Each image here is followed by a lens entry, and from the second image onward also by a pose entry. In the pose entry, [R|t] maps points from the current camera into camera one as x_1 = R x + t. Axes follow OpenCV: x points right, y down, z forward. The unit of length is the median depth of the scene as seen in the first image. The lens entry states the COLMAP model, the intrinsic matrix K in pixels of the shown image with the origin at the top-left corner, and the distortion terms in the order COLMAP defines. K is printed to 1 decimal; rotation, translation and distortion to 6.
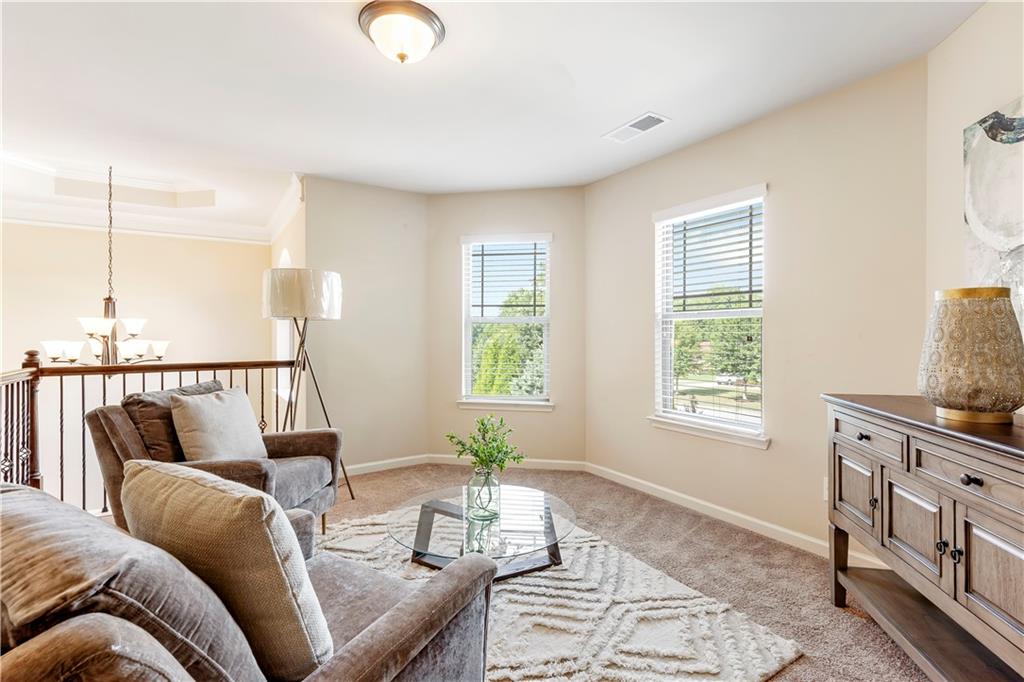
lens RADIAL K [[457.3, 0, 513.5], [0, 457.3, 323.8], [0, 0, 1]] dist [-0.000708, 0.000194]
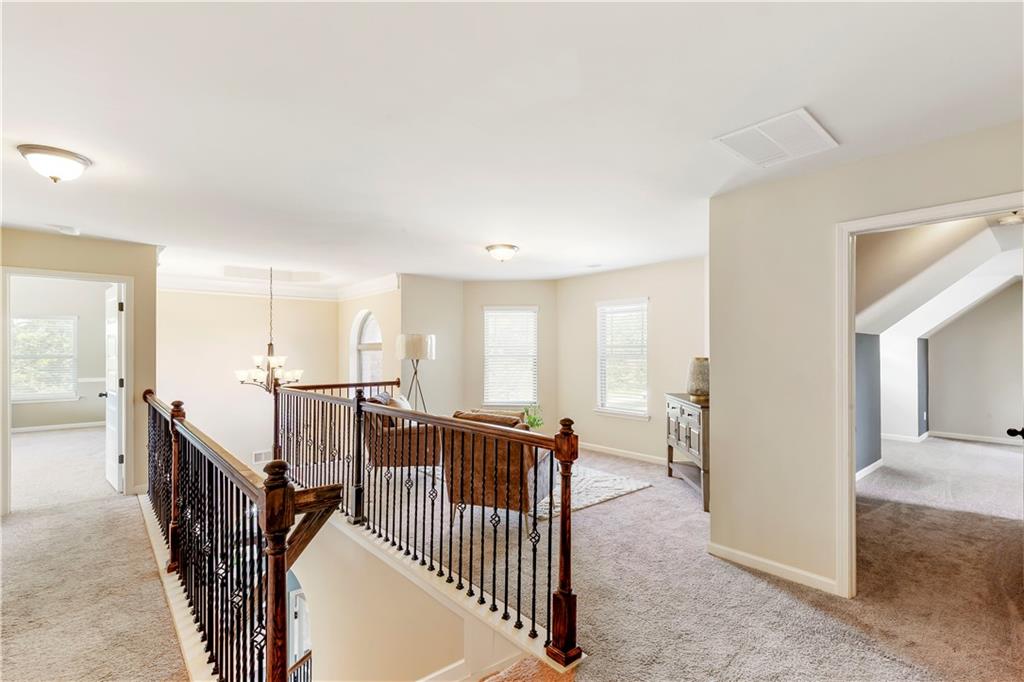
lens RADIAL K [[474.4, 0, 512.0], [0, 474.4, 341.0], [0, 0, 1]] dist [-0.000507, -0.000276]
pose [[0.989252, 0.002527, 0.146200, -0.550394], [-0.003154, 0.999987, 0.004055, -0.146122], [-0.146188, -0.004472, 0.989247, -1.494248]]
